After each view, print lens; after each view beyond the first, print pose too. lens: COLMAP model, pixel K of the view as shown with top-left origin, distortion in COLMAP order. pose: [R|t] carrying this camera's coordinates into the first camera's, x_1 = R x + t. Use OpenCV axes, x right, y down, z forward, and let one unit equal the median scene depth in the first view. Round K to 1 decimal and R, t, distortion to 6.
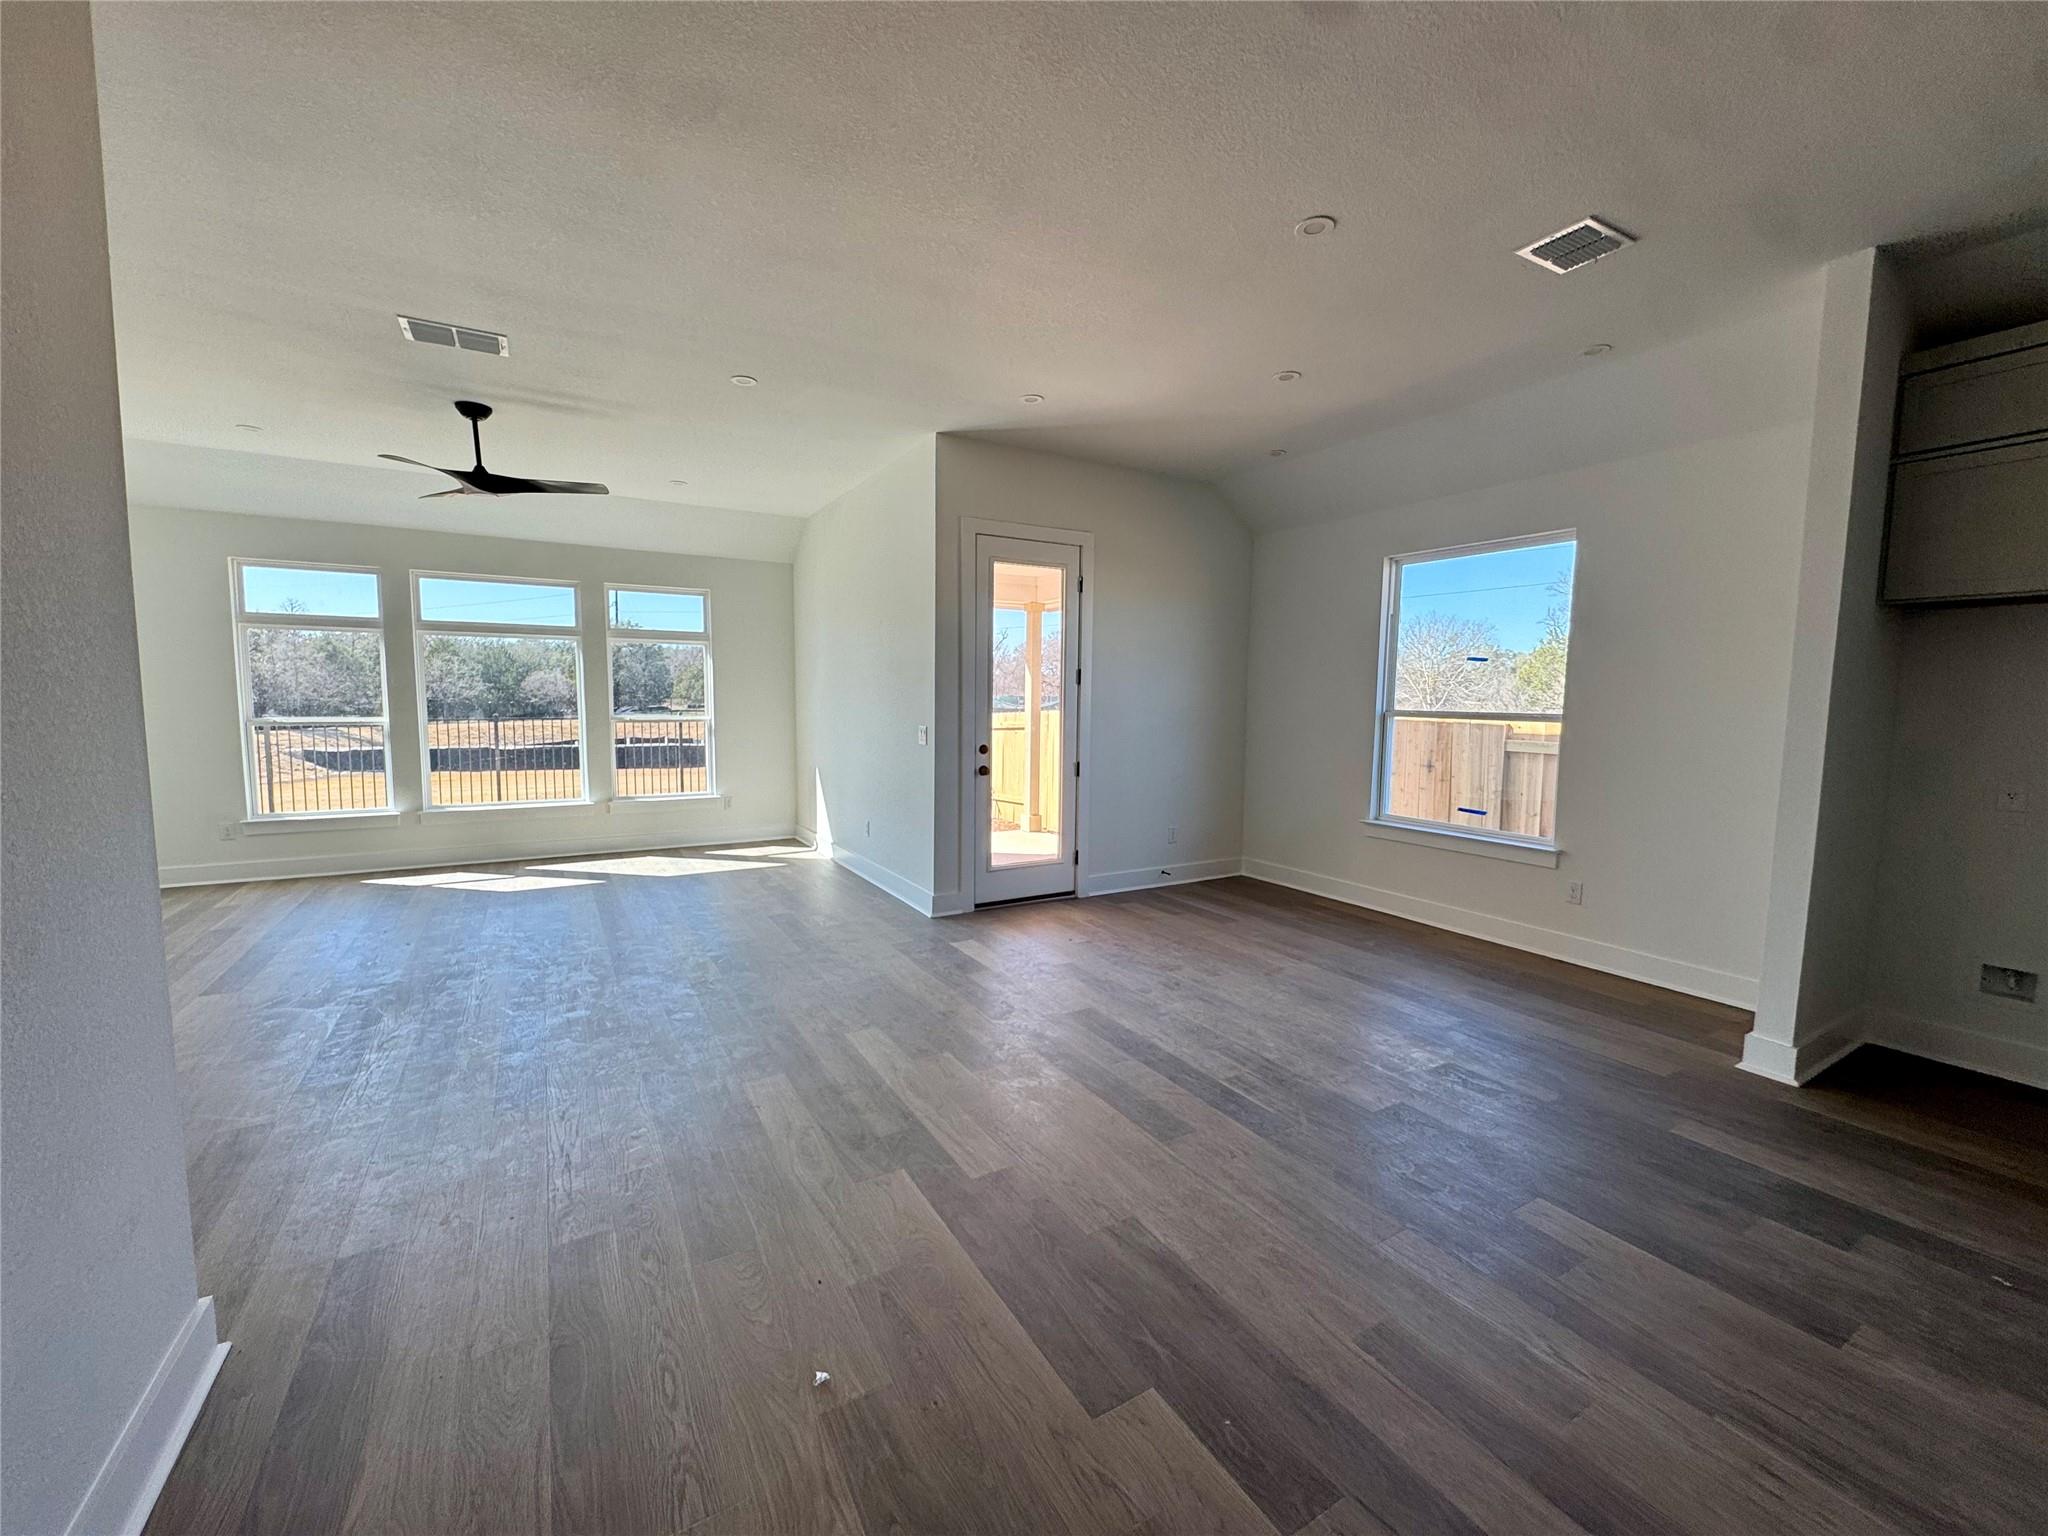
lens RADIAL K [[816.4, 0, 1029.1], [0, 816.4, 769.0], [0, 0, 1]] dist [-0.002543, -0.000235]
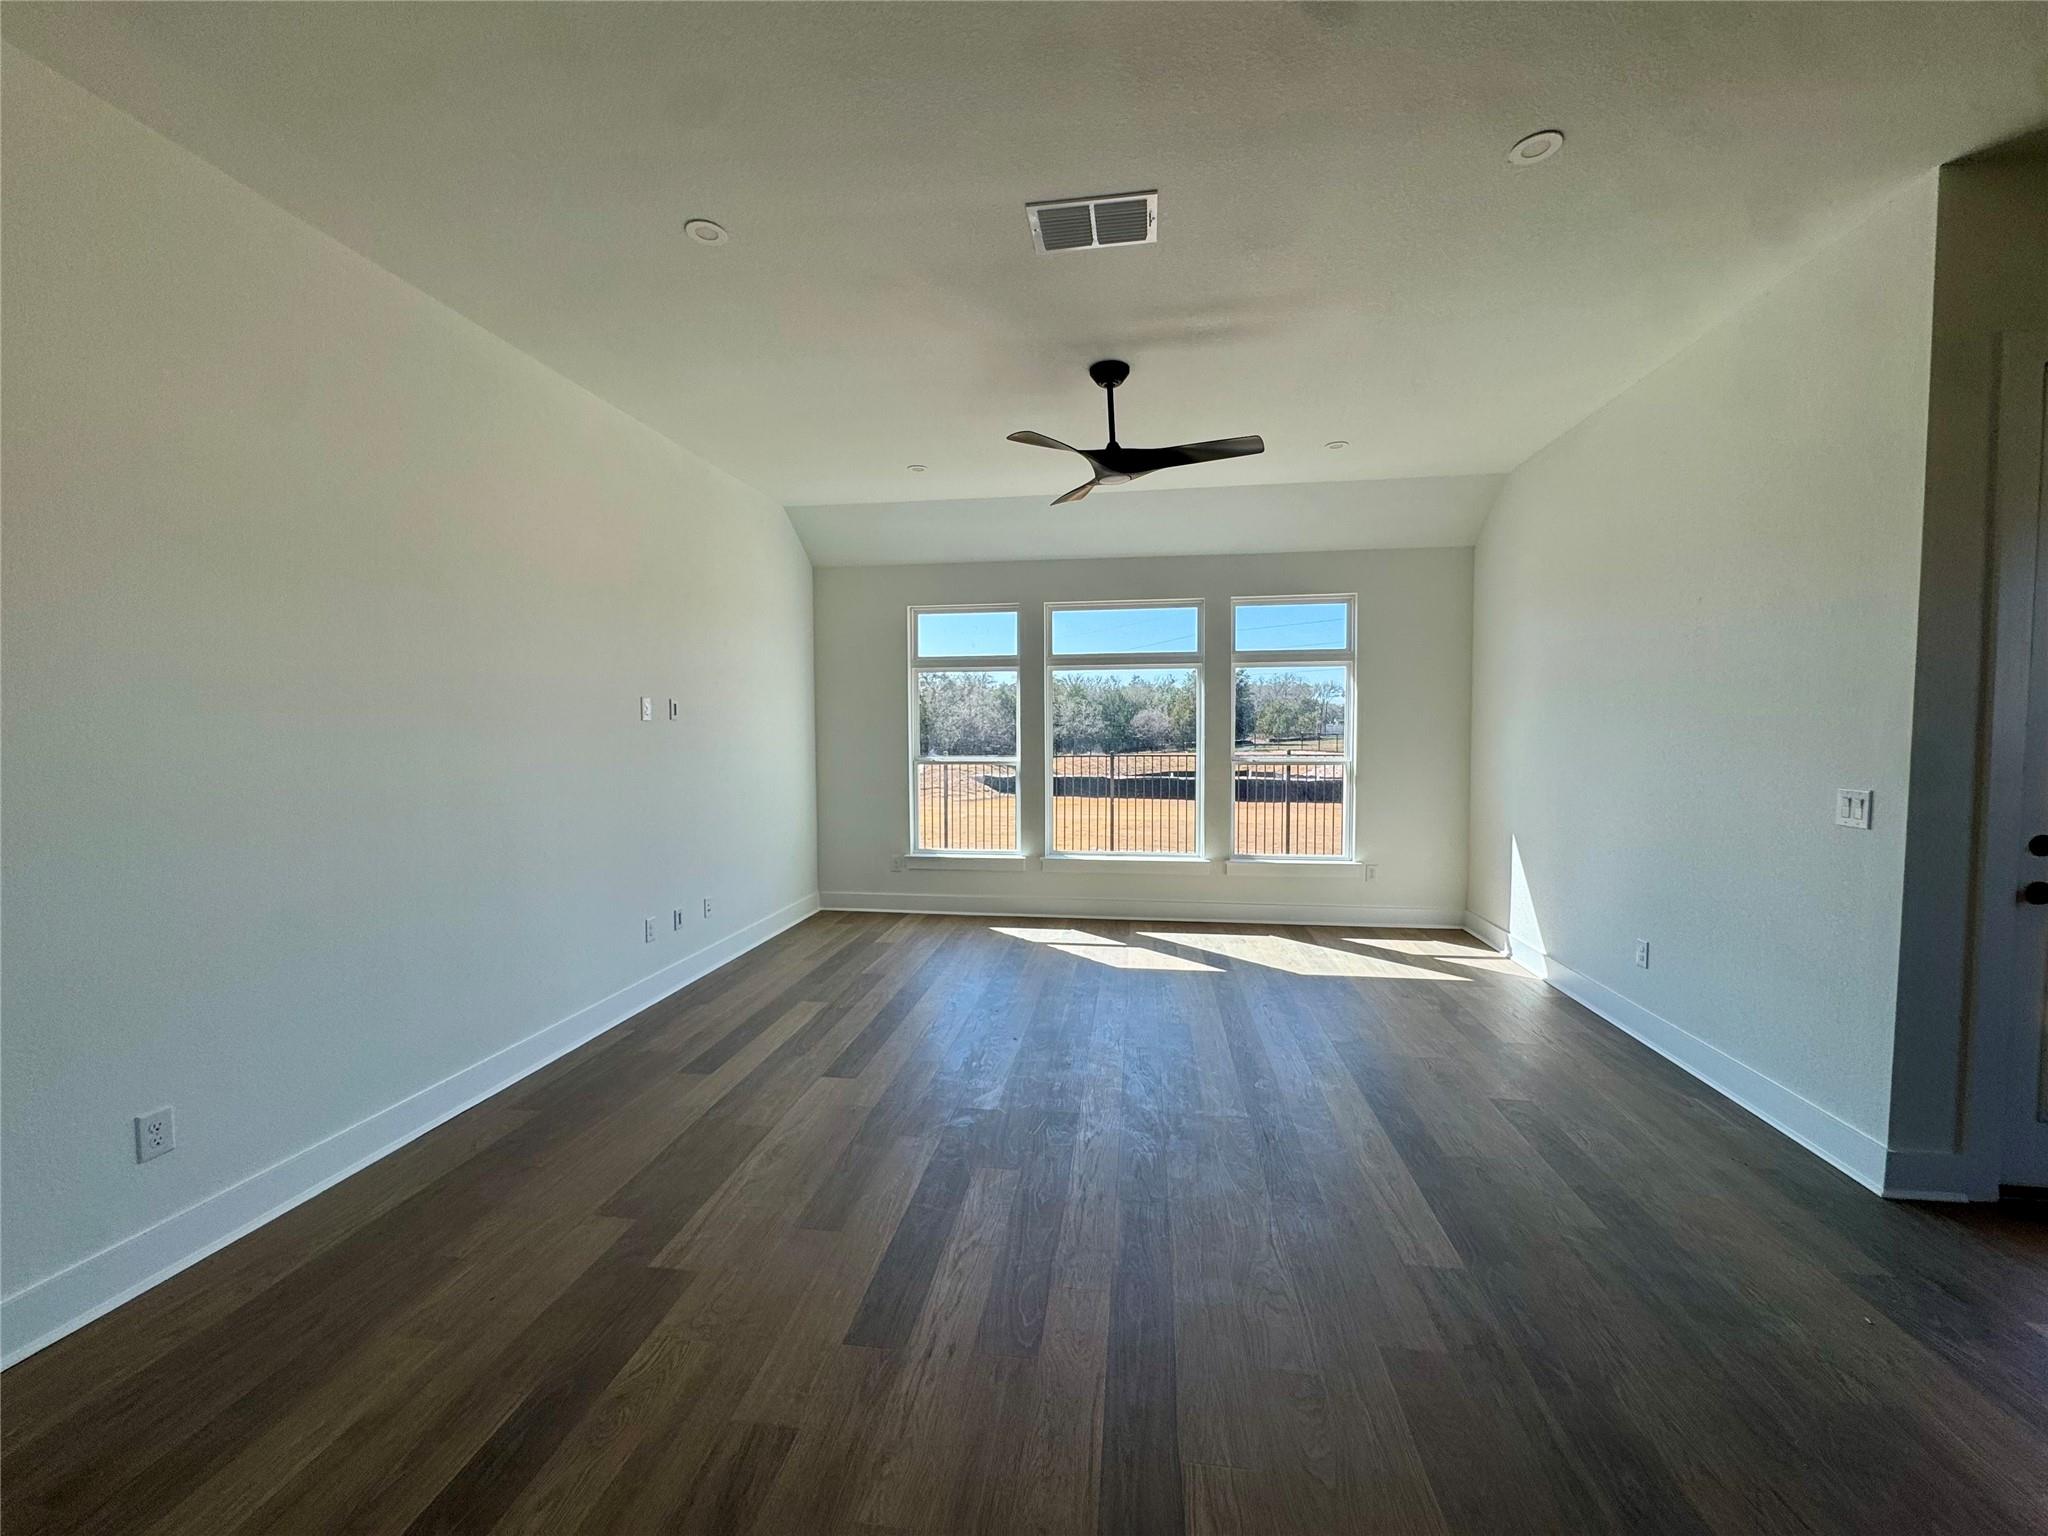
lens RADIAL K [[816.4, 0, 1022.9], [0, 816.4, 767.5], [0, 0, 1]] dist [-0.002543, -0.000235]
pose [[0.774467, 0.016468, -0.632400, -0.180675], [-0.043548, 0.998678, -0.027324, -0.026023], [0.631113, 0.048701, 0.774160, 0.266194]]
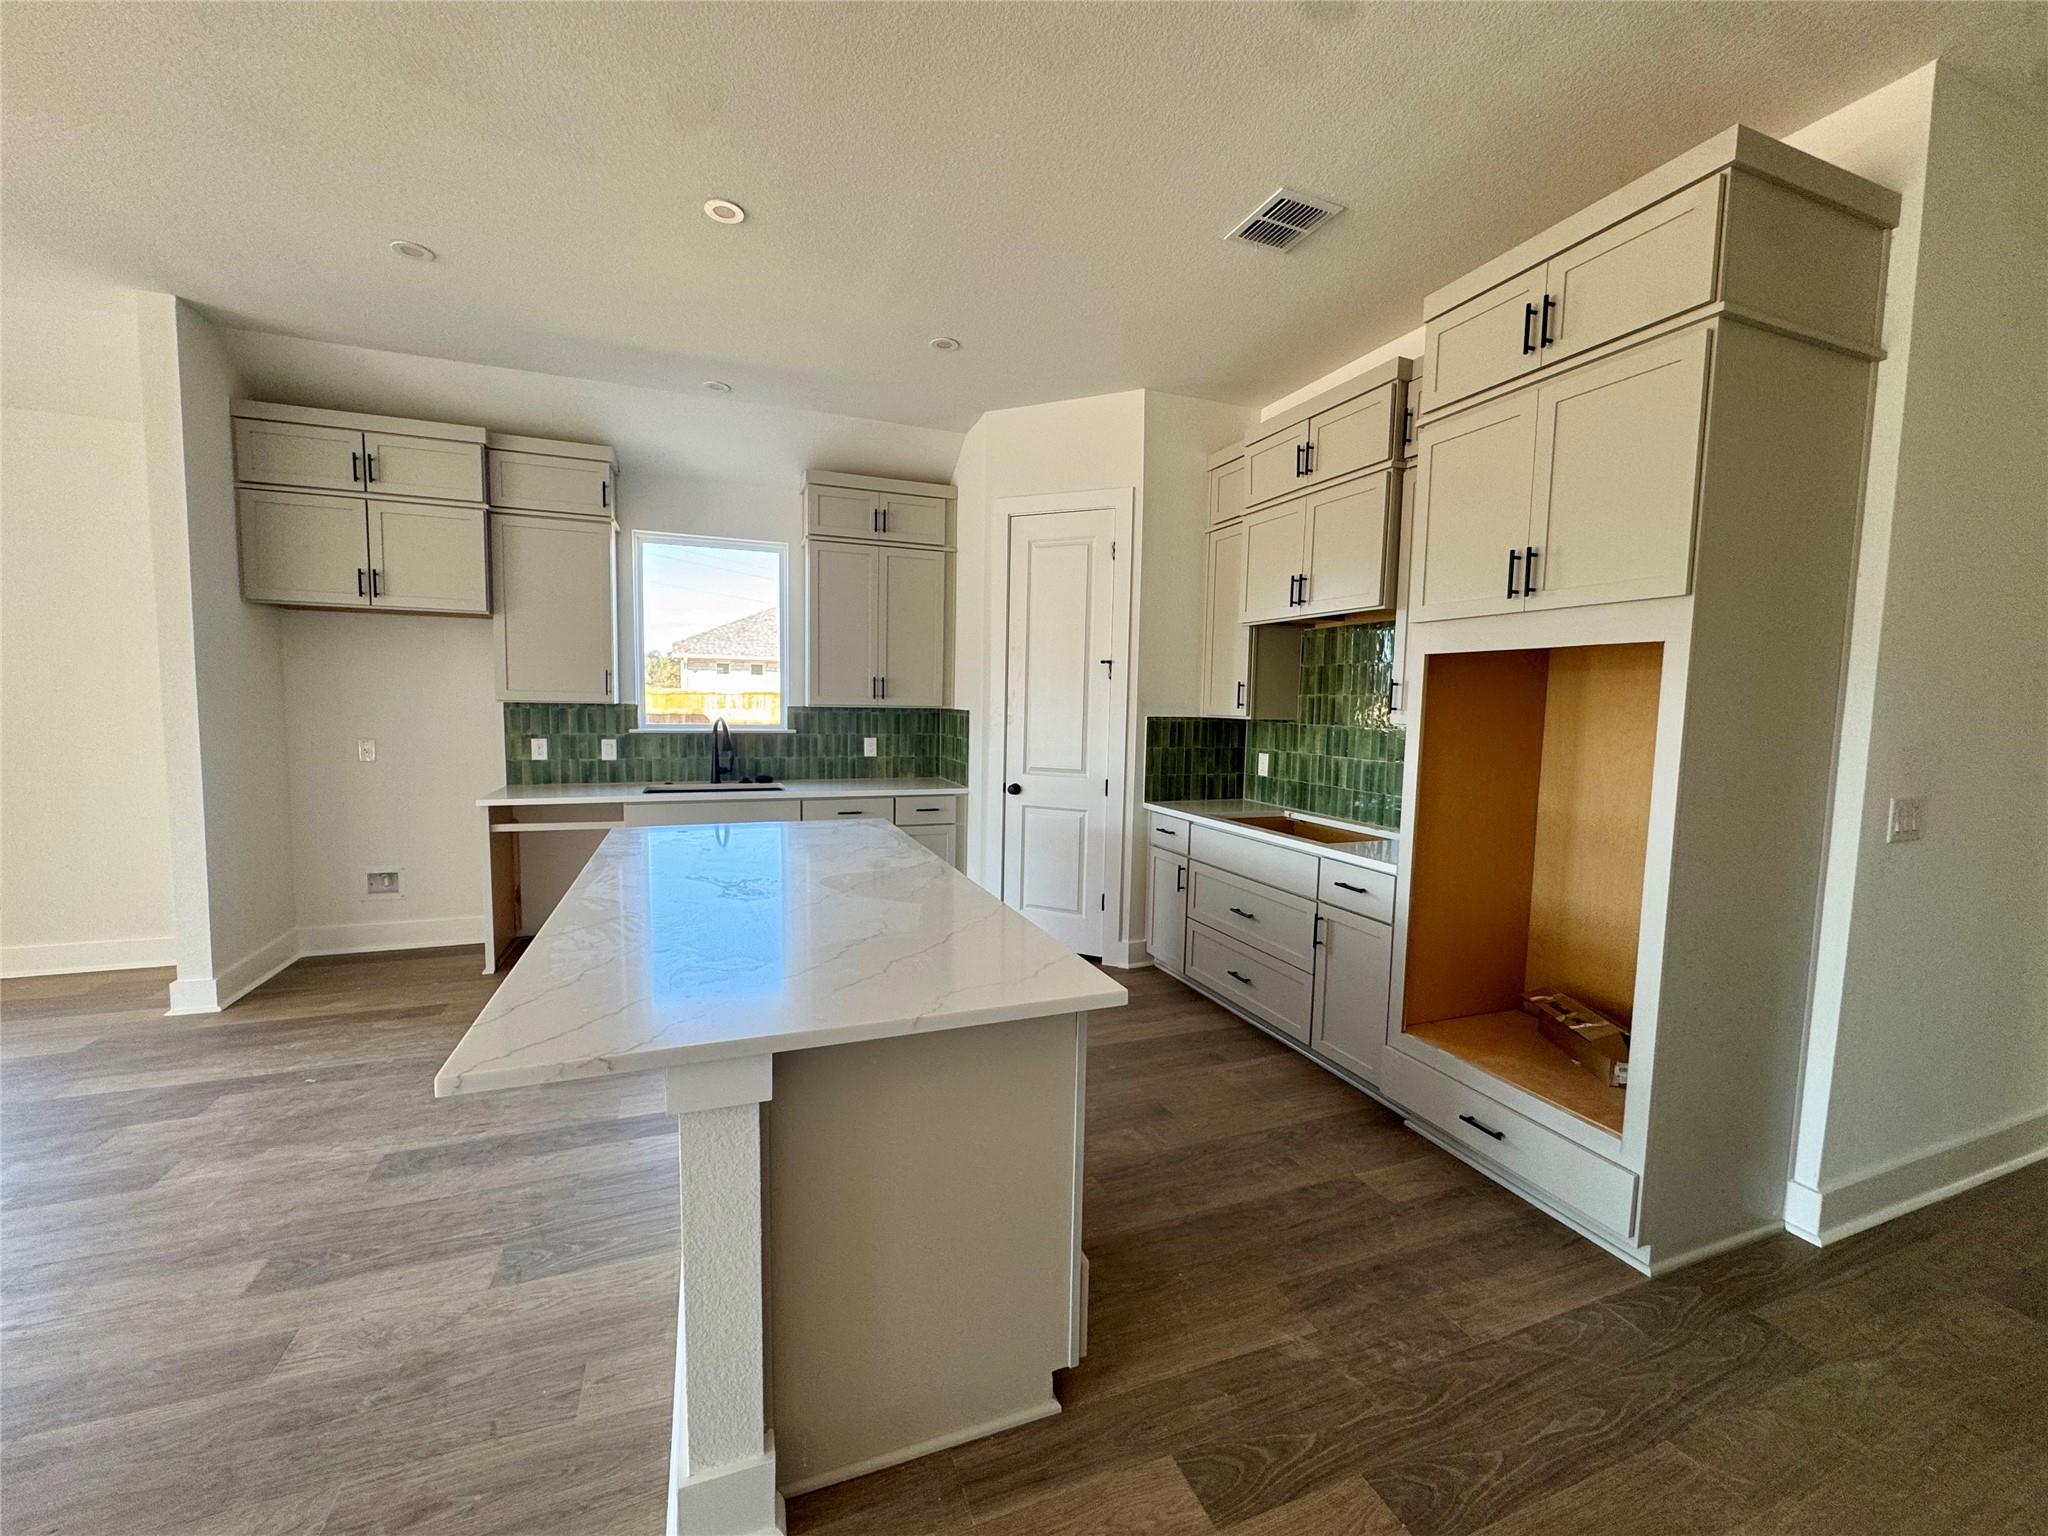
lens RADIAL K [[816.4, 0, 1022.7], [0, 816.4, 770.5], [0, 0, 1]] dist [-0.002543, -0.000235]
pose [[0.170076, -0.098945, 0.980451, 0.013604], [0.076642, 0.993261, 0.086943, 0.017631], [-0.982446, 0.060357, 0.176514, -0.198332]]
